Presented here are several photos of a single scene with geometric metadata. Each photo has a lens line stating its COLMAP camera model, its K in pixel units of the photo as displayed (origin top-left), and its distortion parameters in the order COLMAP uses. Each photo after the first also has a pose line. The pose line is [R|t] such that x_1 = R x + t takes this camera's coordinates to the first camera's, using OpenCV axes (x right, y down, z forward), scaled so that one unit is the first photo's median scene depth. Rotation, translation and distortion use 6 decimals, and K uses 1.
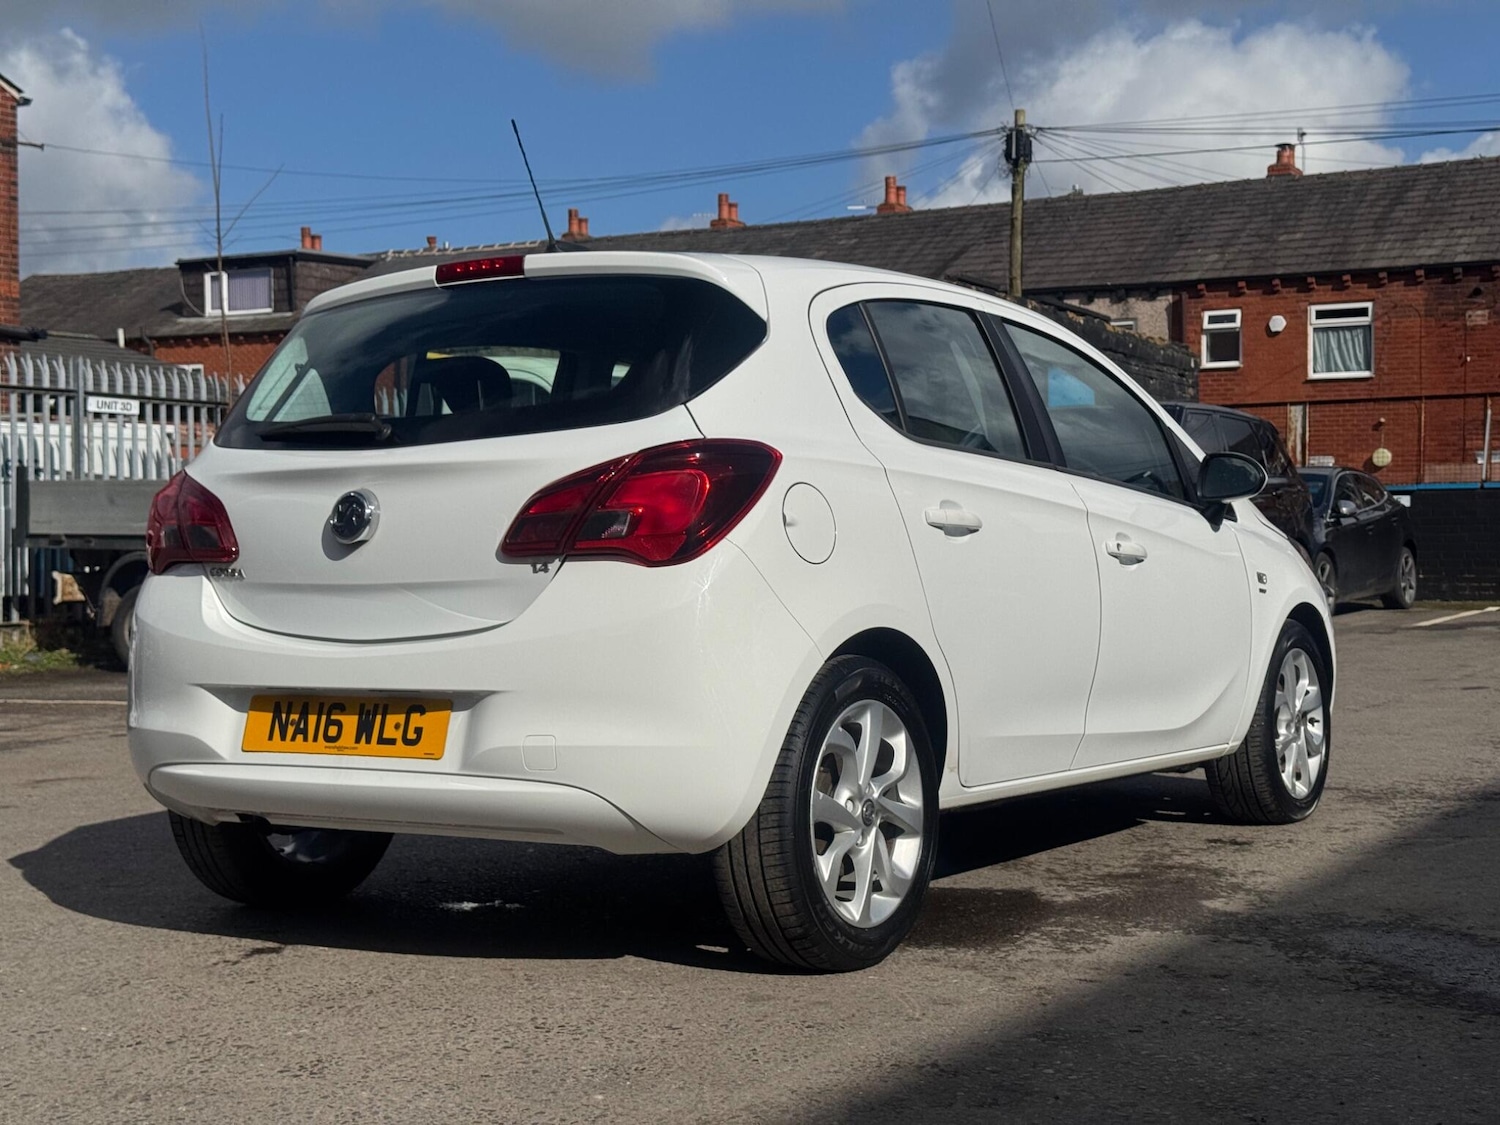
lens RADIAL K [[2087.1, 0, 756.2], [0, 2087.1, 520.1], [0, 0, 1]] dist [0.116693, 0.000000]
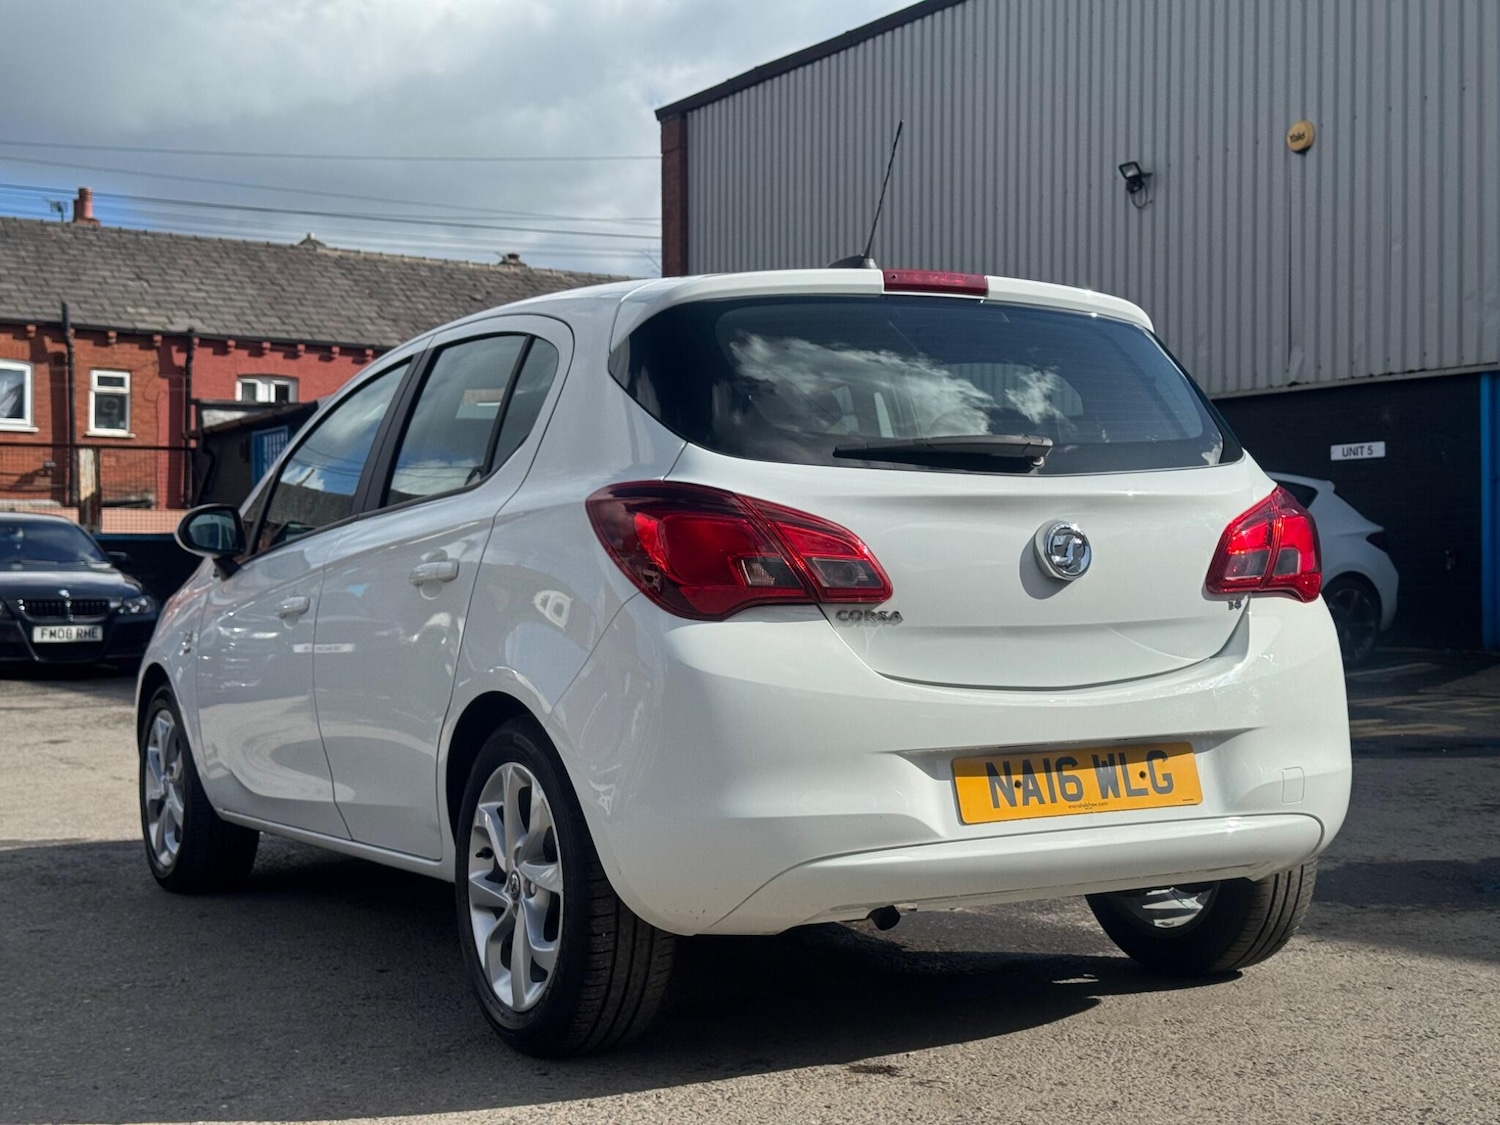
lens RADIAL K [[2087.1, 0, 750.3], [0, 2087.1, 534.7], [0, 0, 1]] dist [0.116693, 0.000000]
pose [[0.476541, 0.021825, 0.878881, -1.017498], [-0.003551, 0.999731, -0.022900, 0.012340], [-0.879145, 0.007792, 0.476491, 0.664856]]
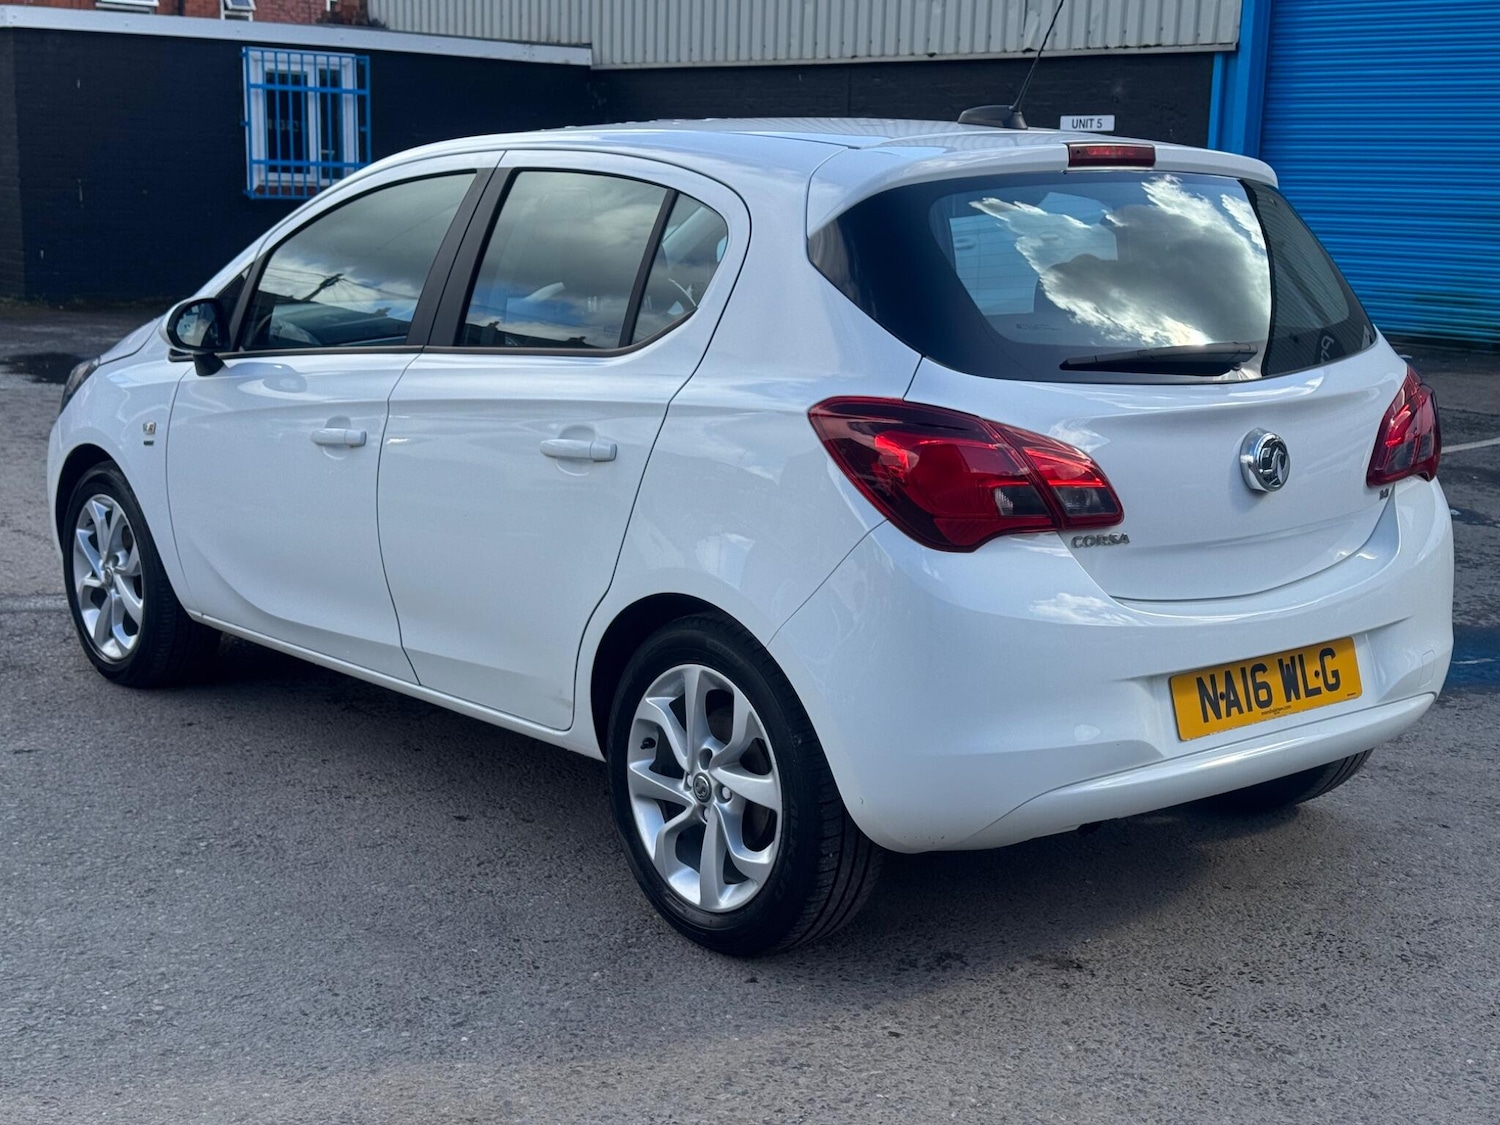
lens RADIAL K [[2087.1, 0, 752.6], [0, 2087.1, 532.7], [0, 0, 1]] dist [0.116693, 0.000000]
pose [[0.303933, -0.146918, 0.941297, -1.079992], [-0.033109, 0.985812, 0.164557, -0.108859], [-0.952118, -0.081180, 0.294757, 0.910077]]
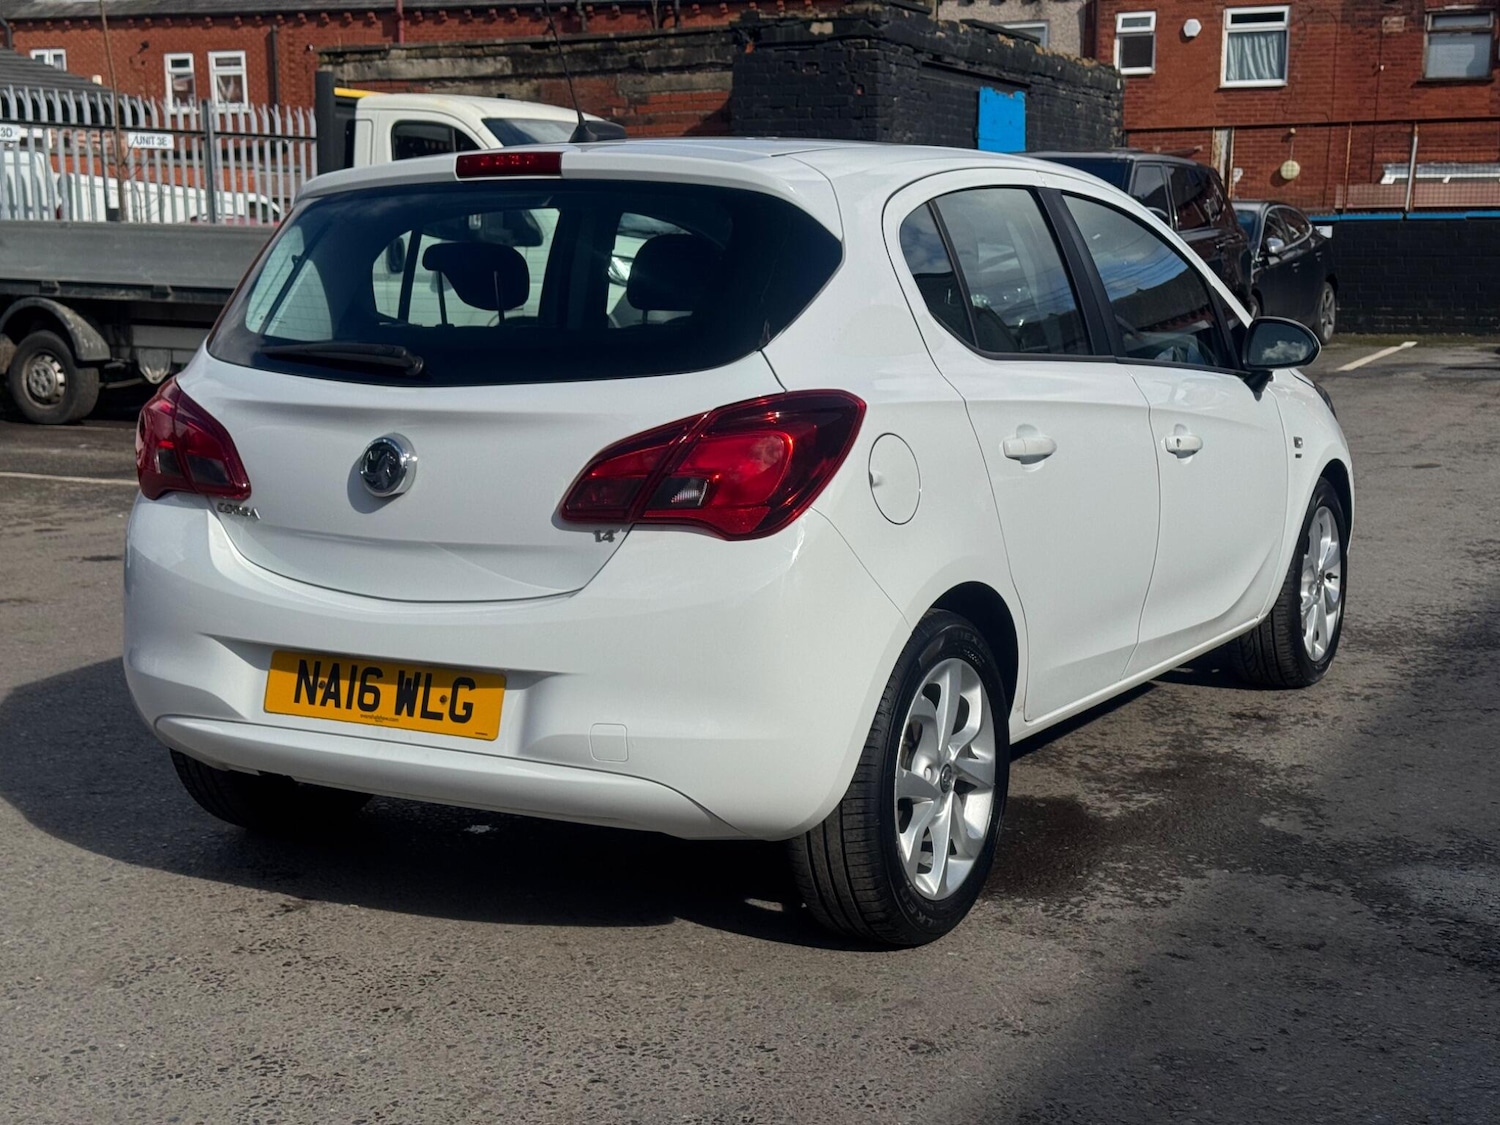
lens RADIAL K [[2087.1, 0, 755.4], [0, 2087.1, 535.4], [0, 0, 1]] dist [0.116693, 0.000000]
pose [[0.998440, -0.001494, 0.055806, -0.081054], [-0.007214, 0.987809, 0.155503, -0.108737], [-0.055358, -0.155663, 0.986258, 0.096457]]
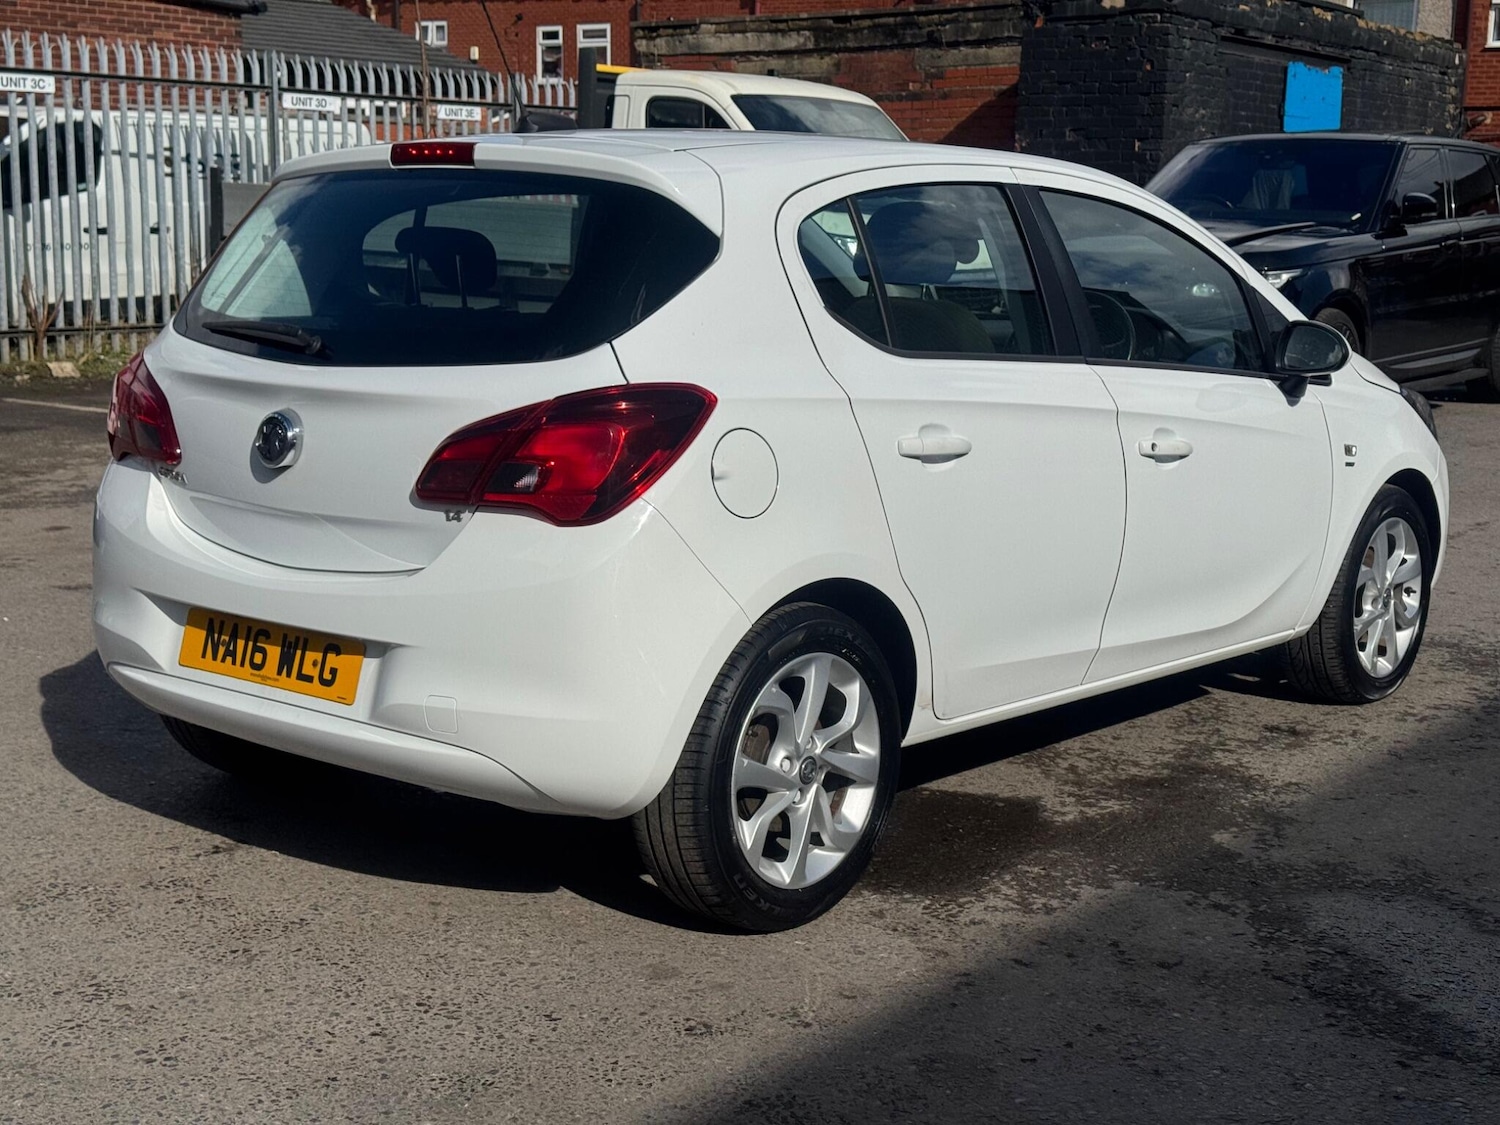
lens RADIAL K [[2087.1, 0, 753.5], [0, 2087.1, 542.5], [0, 0, 1]] dist [0.116693, 0.000000]
pose [[0.991662, 0.047664, -0.119728, 0.133215], [-0.026133, 0.984159, 0.175353, -0.123206], [0.126189, -0.170762, 0.977198, 0.086659]]
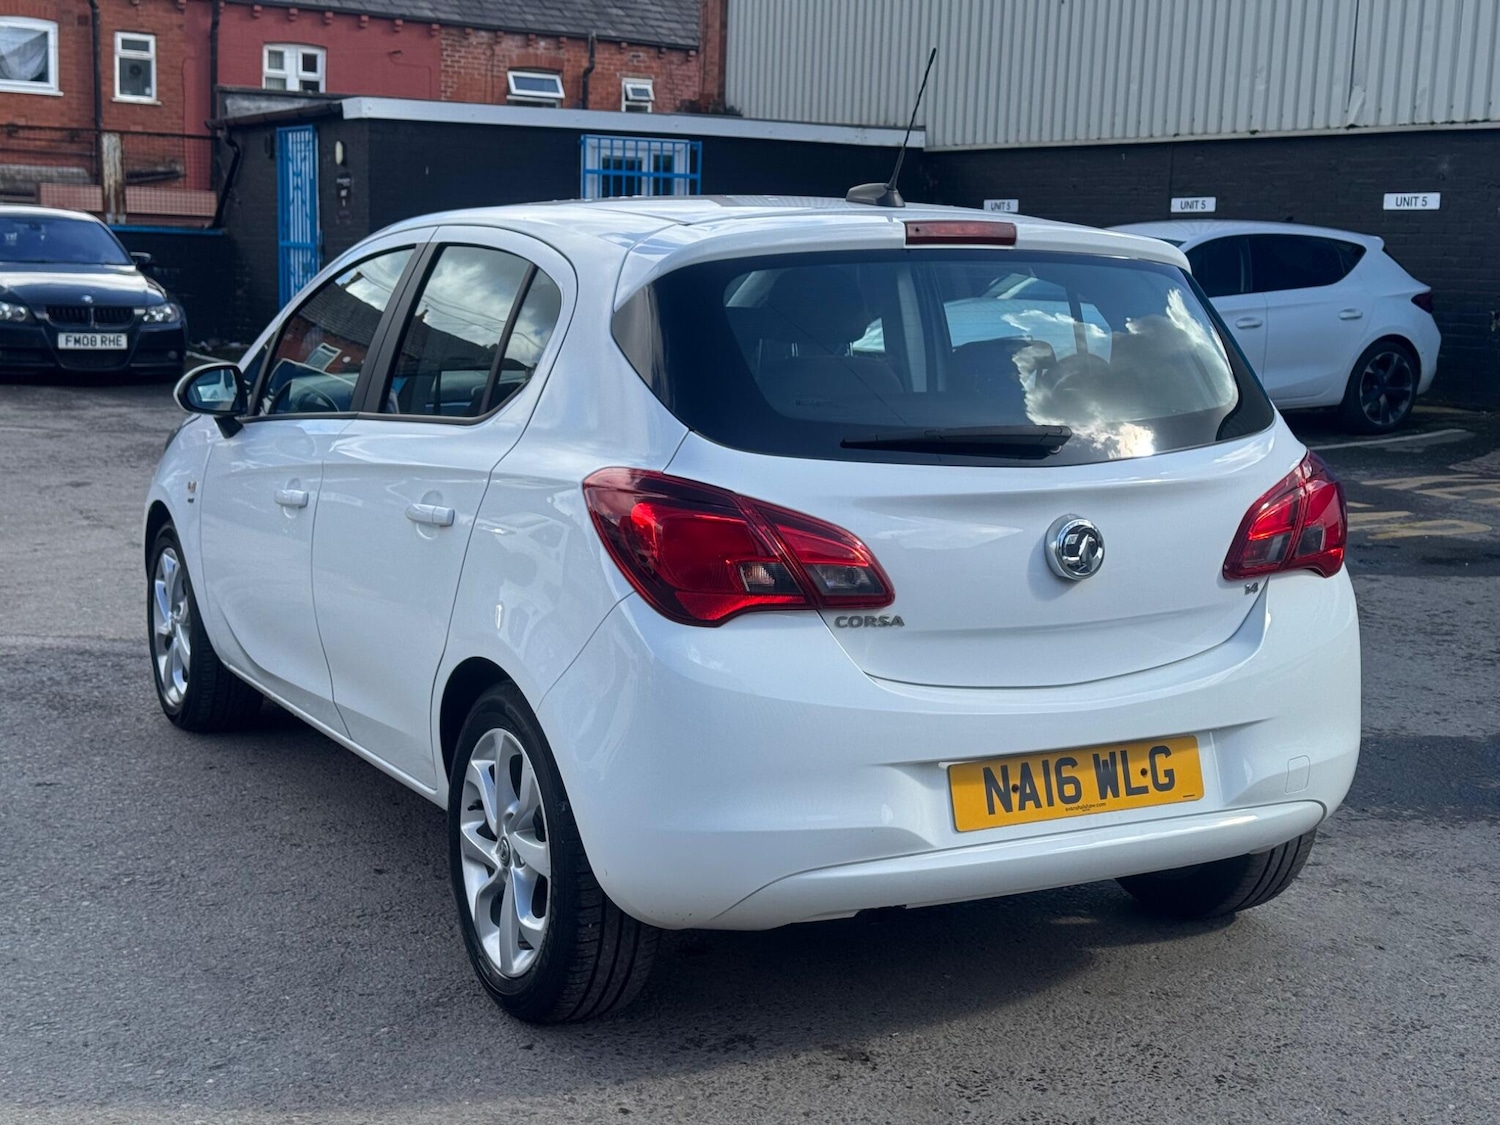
lens RADIAL K [[2087.1, 0, 747.6], [0, 2087.1, 531.8], [0, 0, 1]] dist [0.116693, 0.000000]
pose [[0.492535, -0.098299, 0.864723, -0.981119], [-0.038265, 0.990194, 0.134357, -0.115977], [-0.869451, -0.099264, 0.483944, 0.673856]]
